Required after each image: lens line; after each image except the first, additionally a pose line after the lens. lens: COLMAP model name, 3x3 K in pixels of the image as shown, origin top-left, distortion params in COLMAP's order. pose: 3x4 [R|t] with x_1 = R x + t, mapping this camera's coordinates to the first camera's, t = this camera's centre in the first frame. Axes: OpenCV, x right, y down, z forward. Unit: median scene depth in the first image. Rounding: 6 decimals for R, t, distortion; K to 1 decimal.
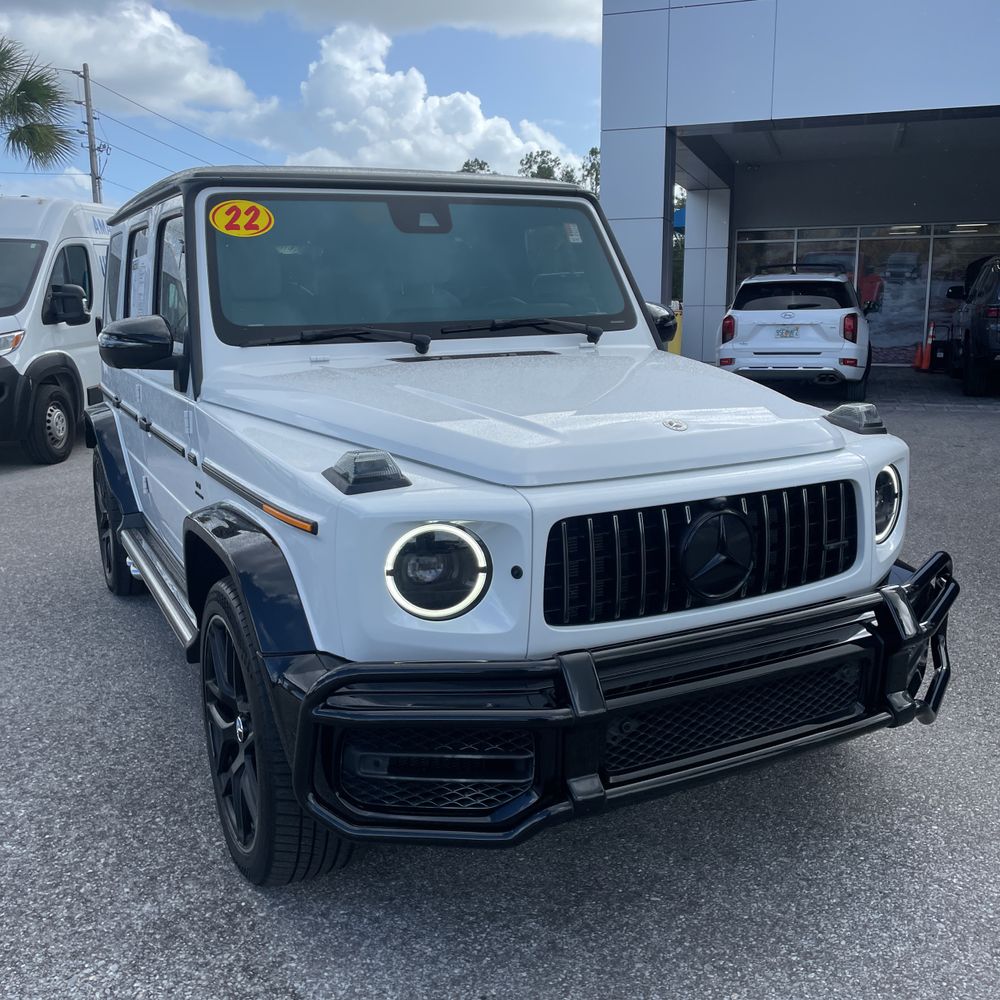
lens RADIAL K [[1025.1, 0, 499.0], [0, 1025.1, 482.1], [0, 0, 1]] dist [0.102742, -0.191243]
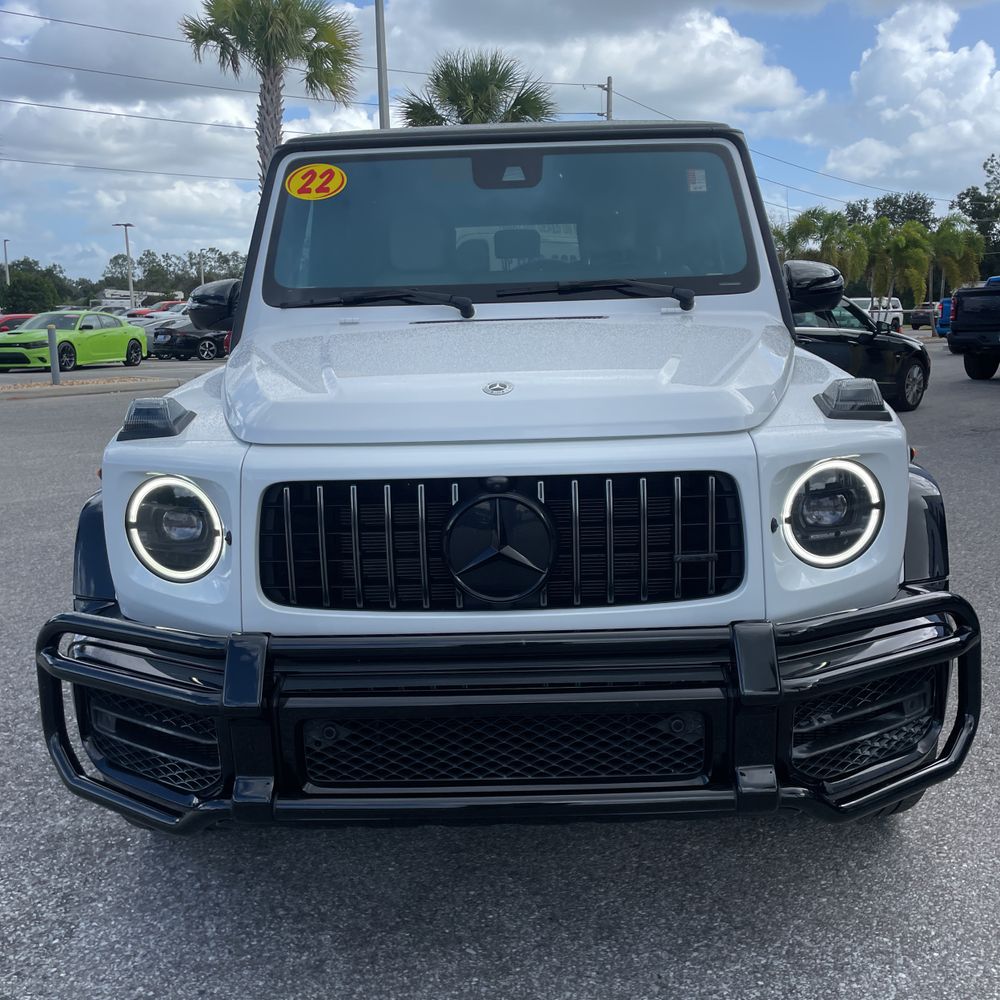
lens RADIAL K [[1006.9, 0, 500.0], [0, 1006.9, 500.0], [0, 0, 1]] dist [0.109176, -0.147091]
pose [[0.878427, 0.086516, -0.469979, 0.352090], [-0.077106, 0.996249, 0.039277, 0.001105], [0.471614, 0.001736, 0.881803, 0.183735]]
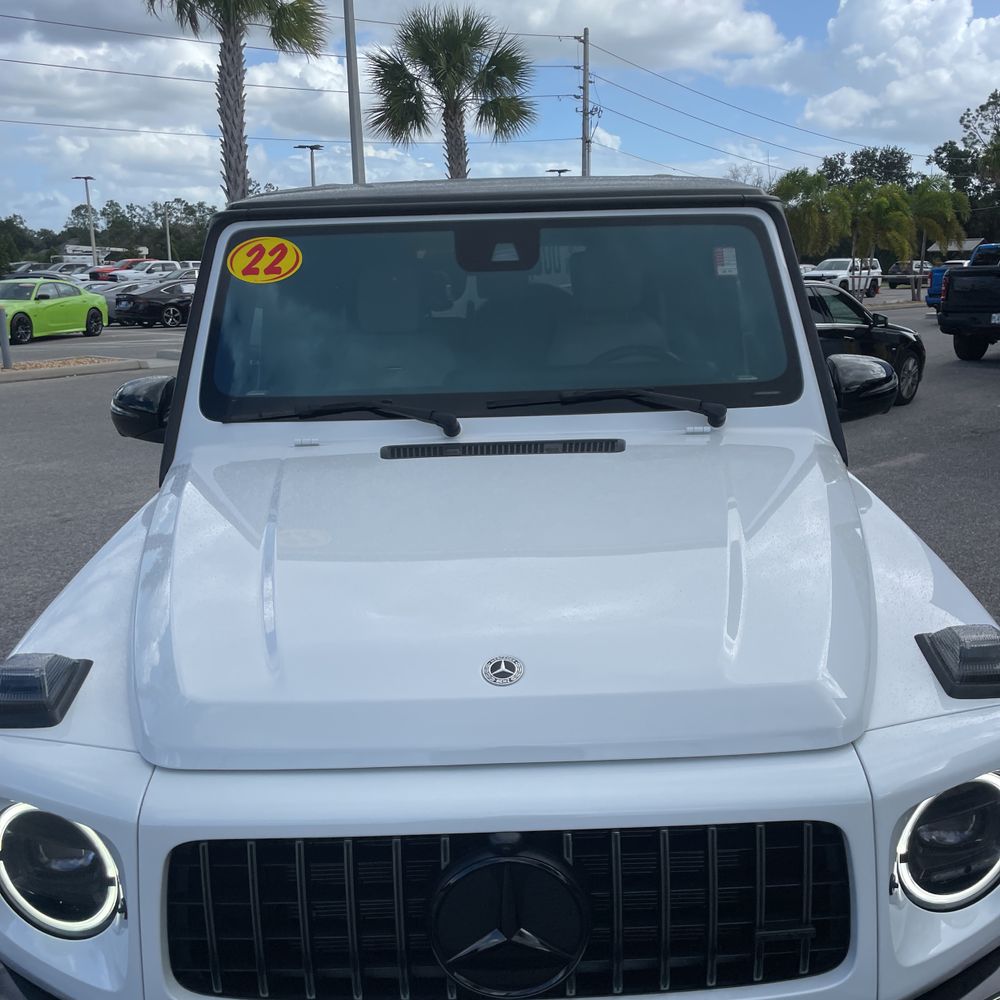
lens RADIAL K [[1007.3, 0, 503.6], [0, 1007.3, 503.0], [0, 0, 1]] dist [0.097283, -0.123990]
pose [[0.891803, 0.103668, -0.440387, 0.263074], [-0.073280, 0.993639, 0.085511, -0.126929], [0.446450, -0.043987, 0.893727, 0.305987]]
